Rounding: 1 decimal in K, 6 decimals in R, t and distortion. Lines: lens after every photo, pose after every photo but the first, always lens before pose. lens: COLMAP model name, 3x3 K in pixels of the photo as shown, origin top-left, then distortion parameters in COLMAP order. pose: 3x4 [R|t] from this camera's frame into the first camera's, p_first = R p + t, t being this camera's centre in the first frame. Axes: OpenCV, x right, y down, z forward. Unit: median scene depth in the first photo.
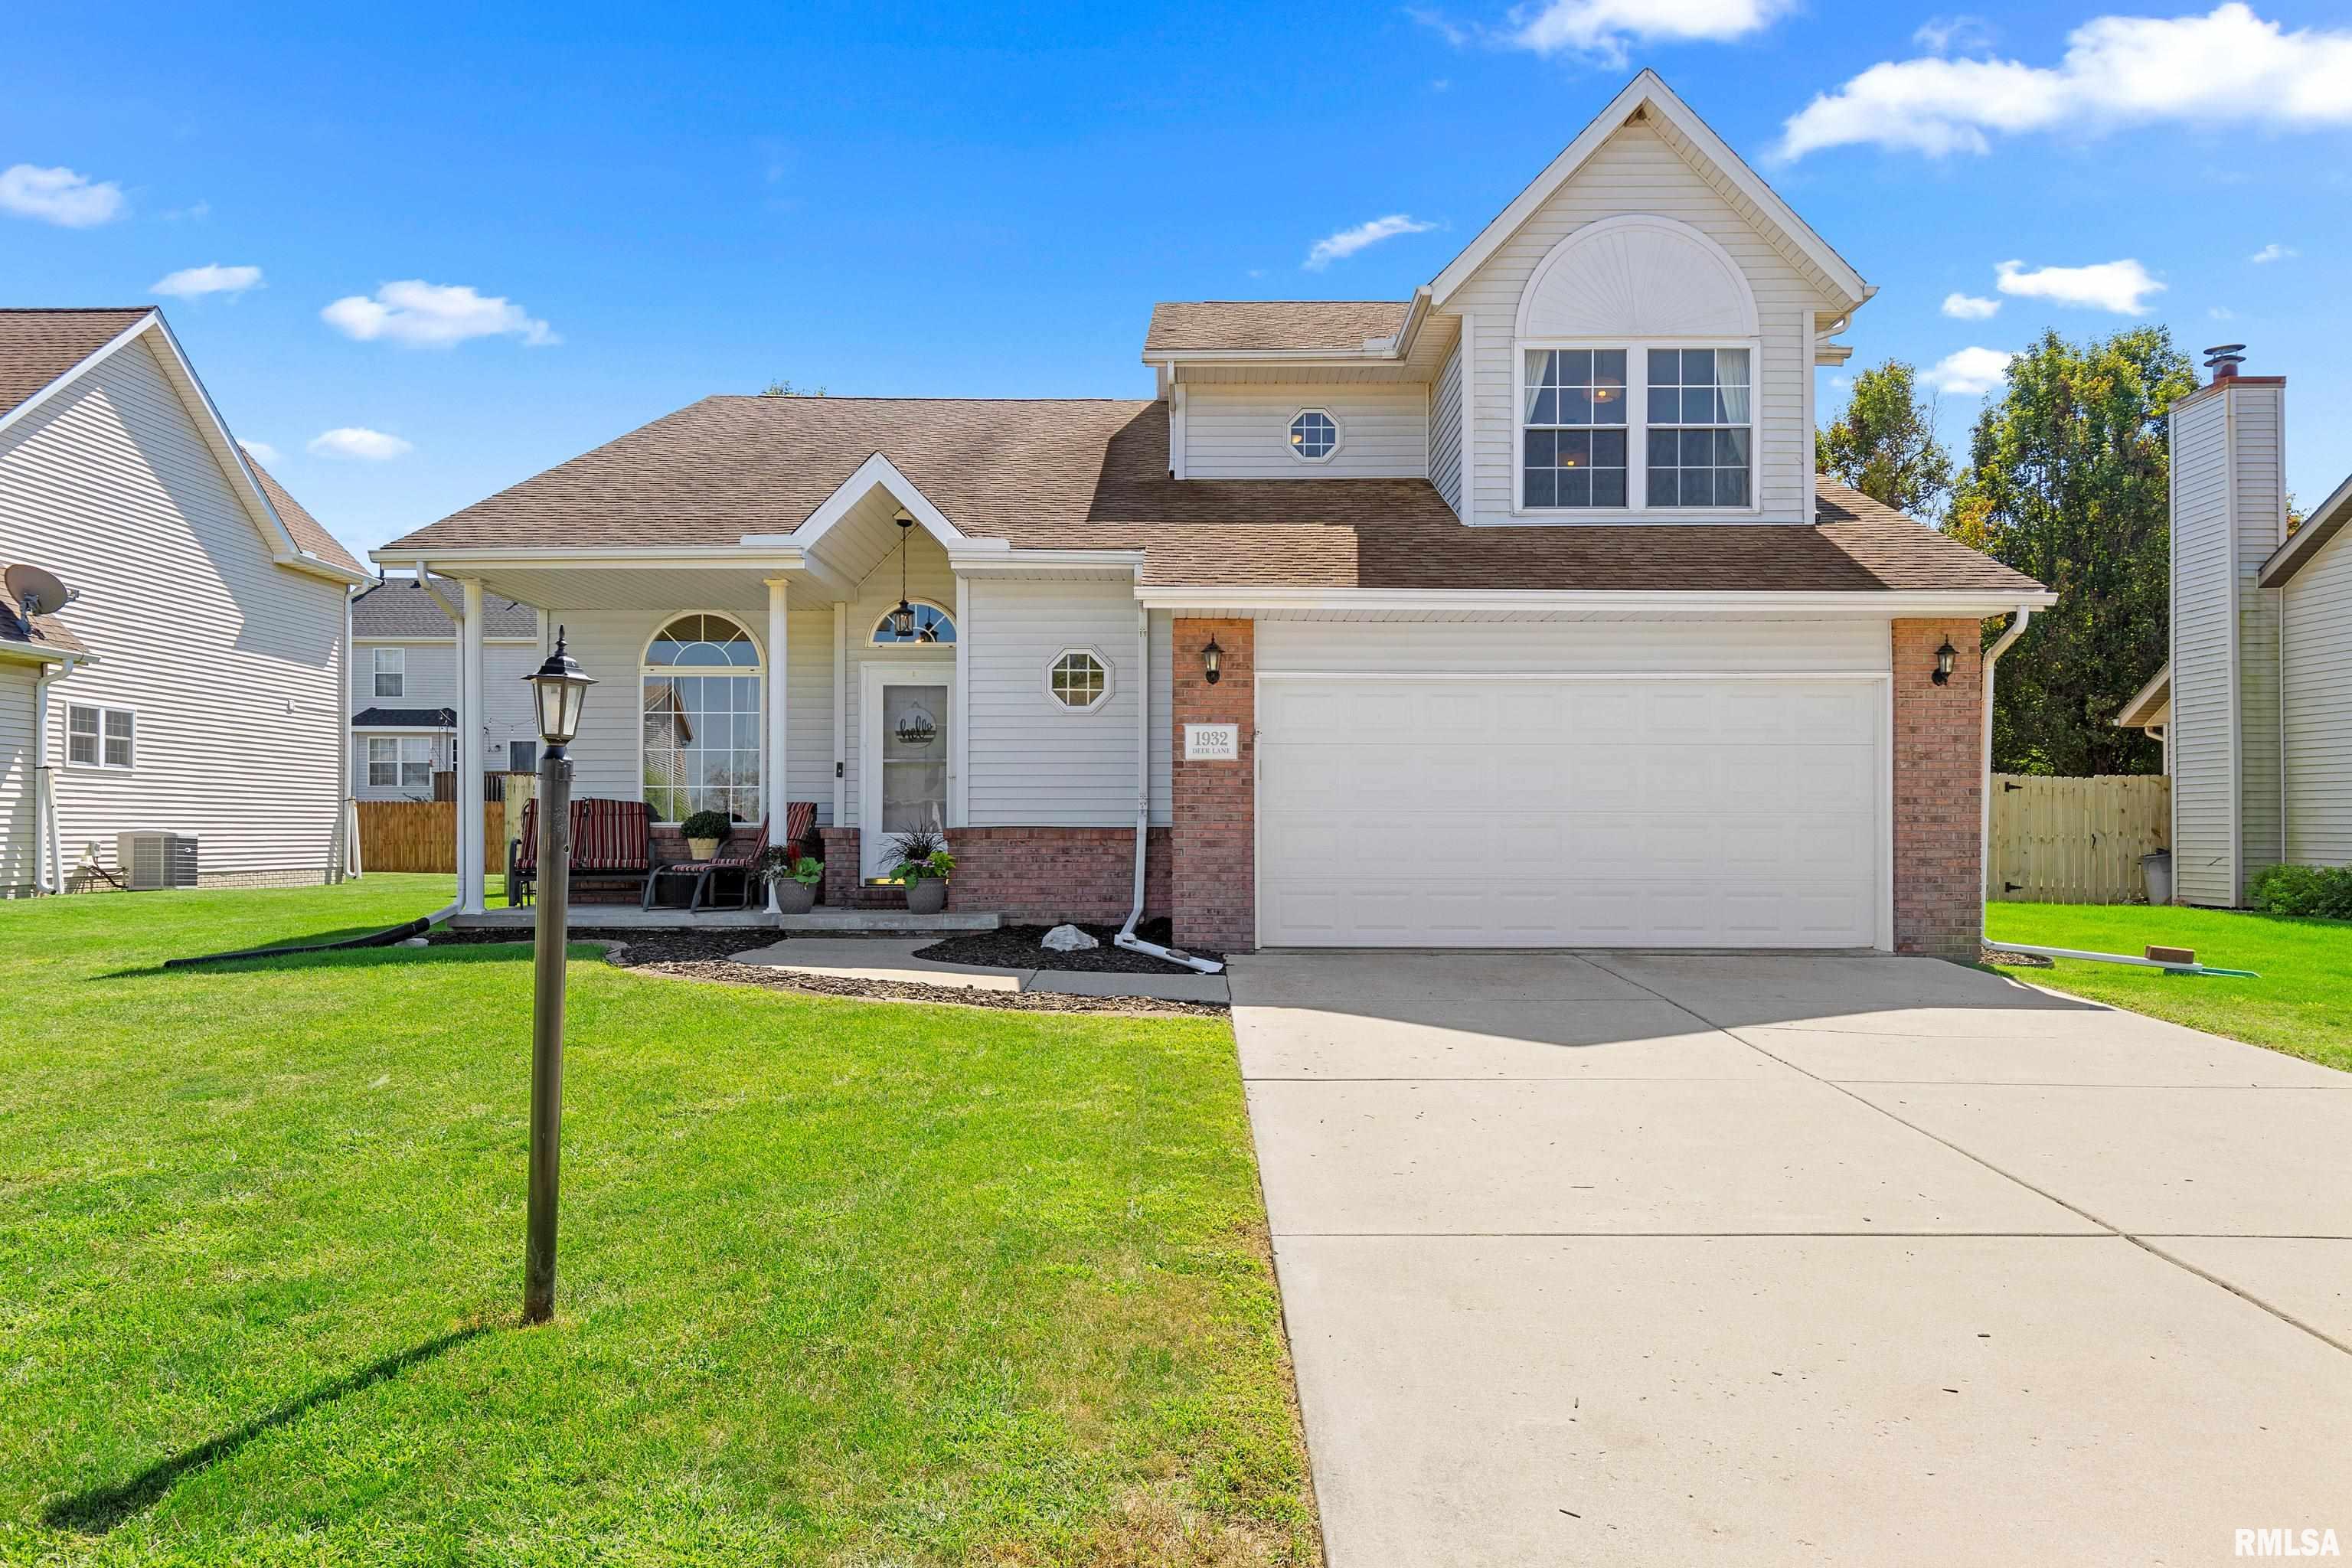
lens RADIAL K [[1627.3, 0, 1218.4], [0, 1627.3, 824.5], [0, 0, 1]] dist [-0.001011, -0.001522]
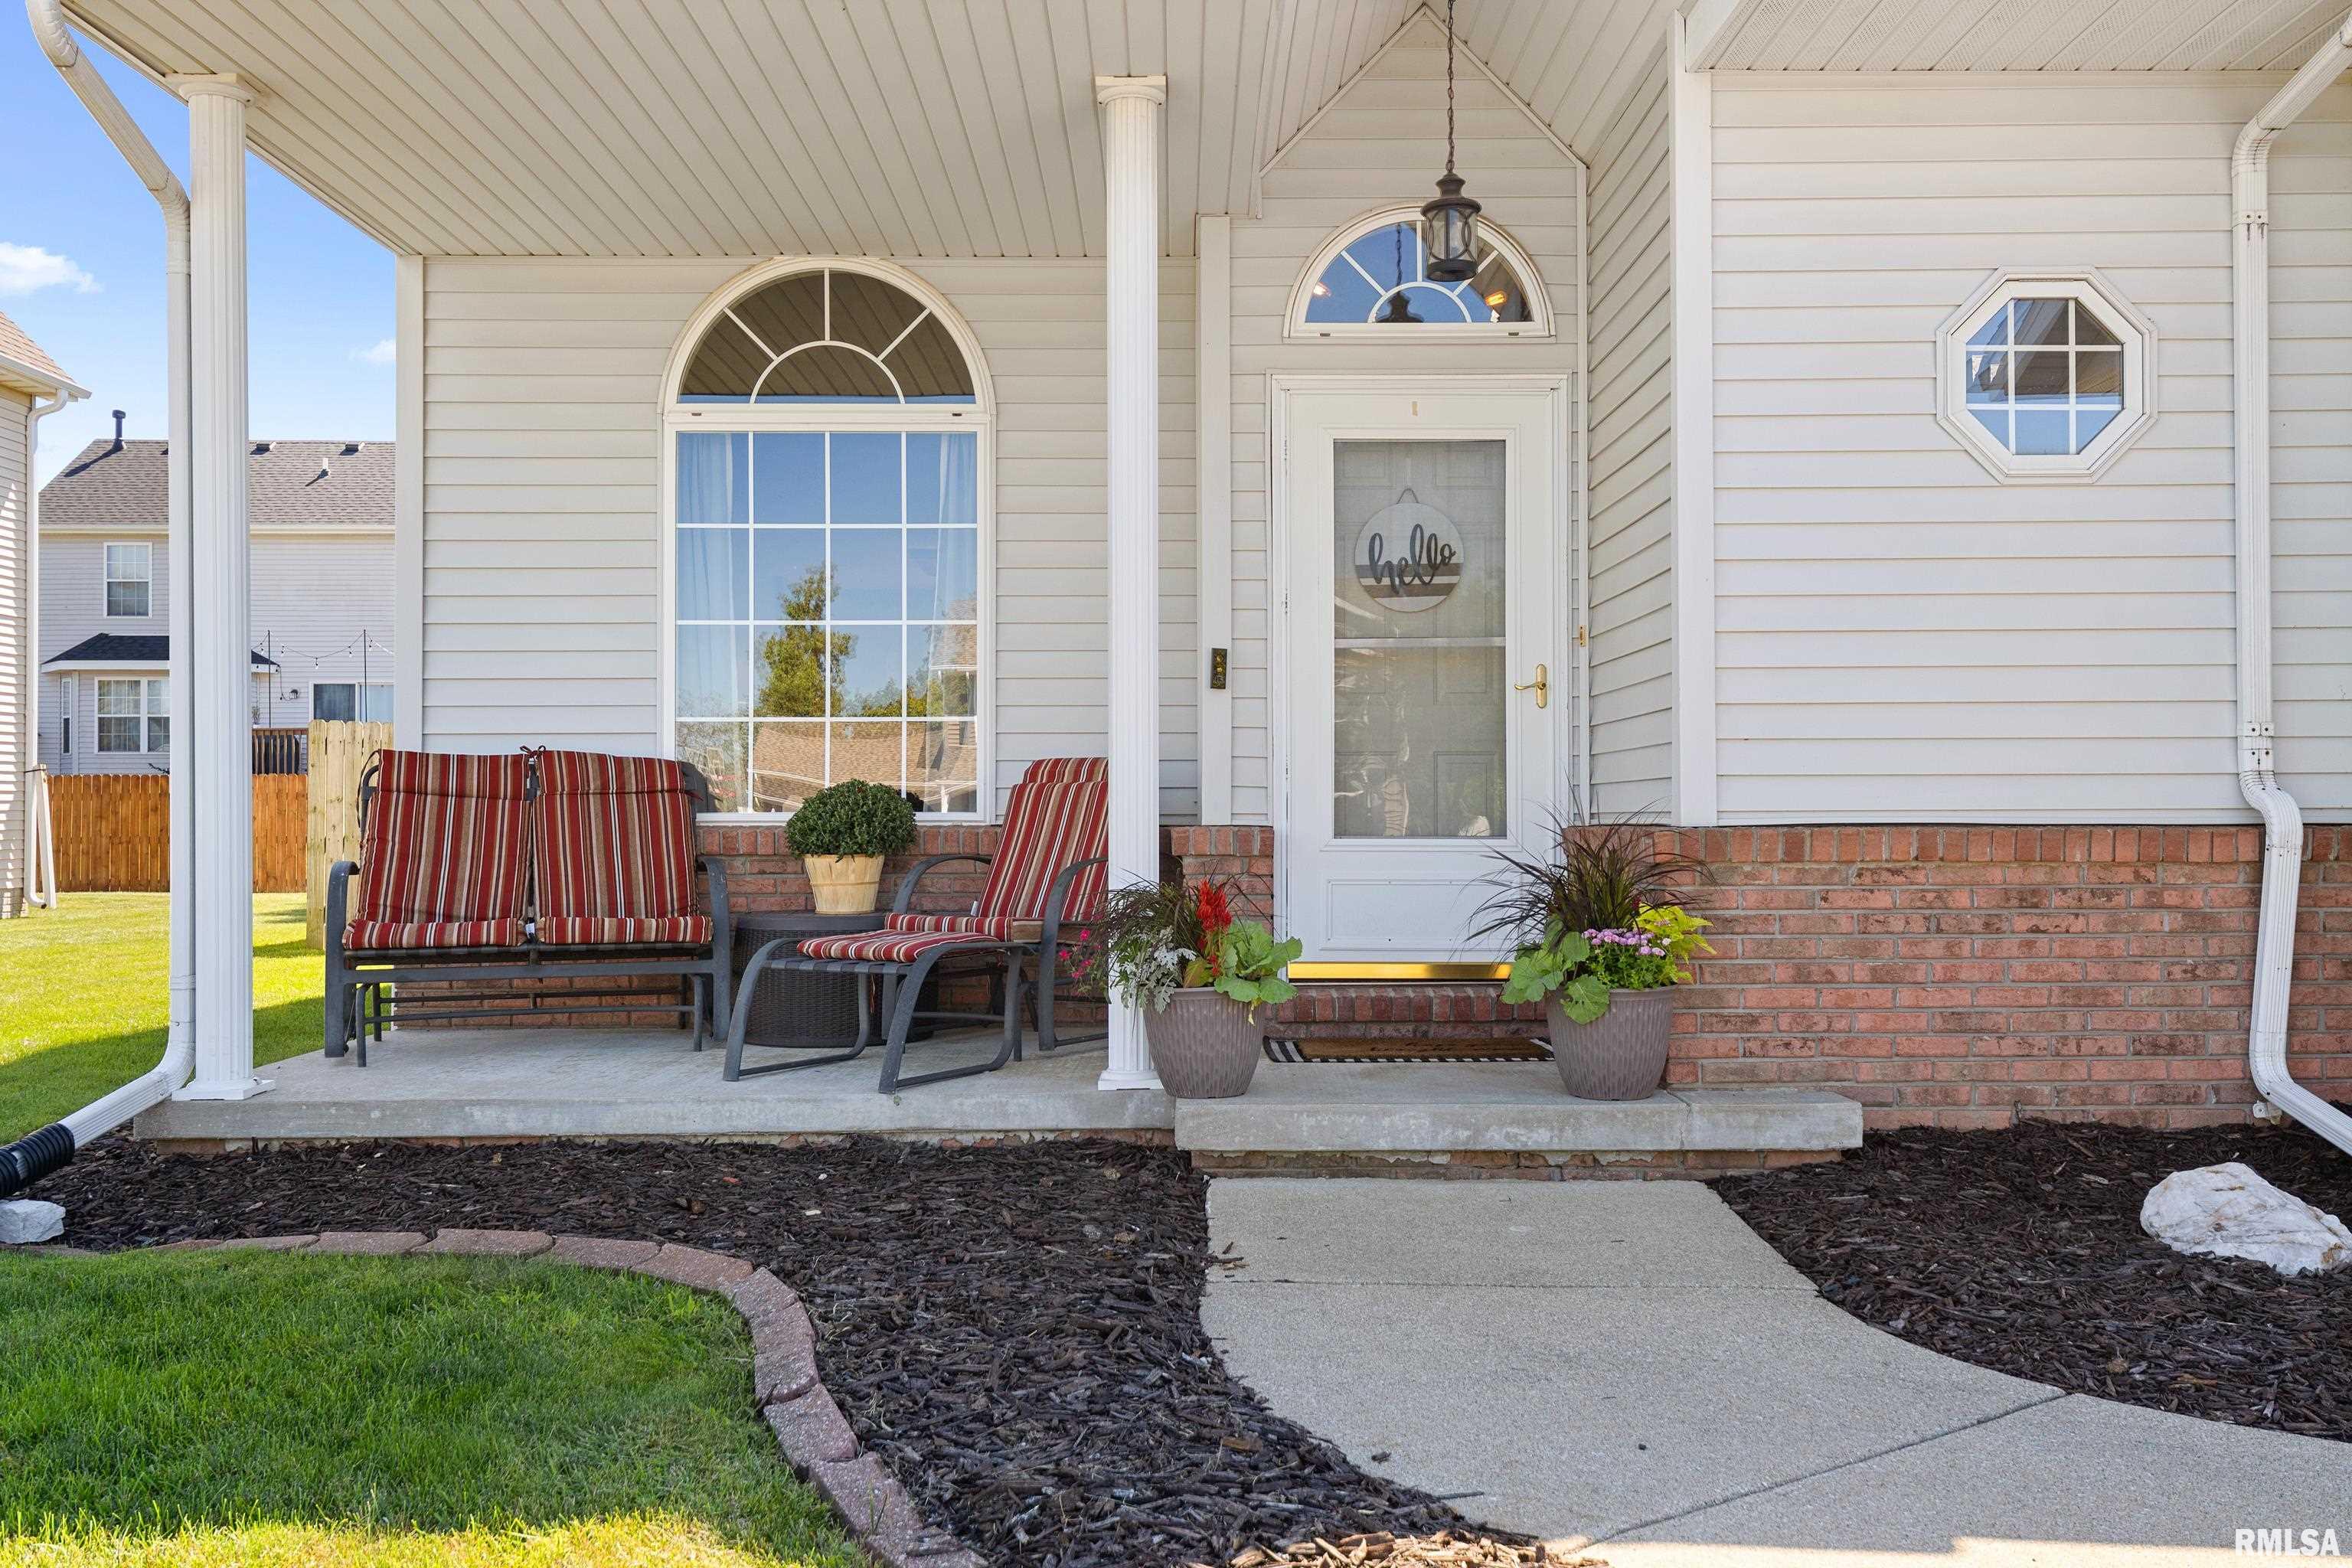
lens RADIAL K [[2087.9, 0, 1172.1], [0, 2087.9, 788.8], [0, 0, 1]] dist [0.018988, 0.006907]
pose [[0.999789, -0.004288, -0.020084, -0.240152], [0.004139, 0.999964, -0.007440, -0.003061], [0.020115, 0.007355, 0.999771, 0.541488]]
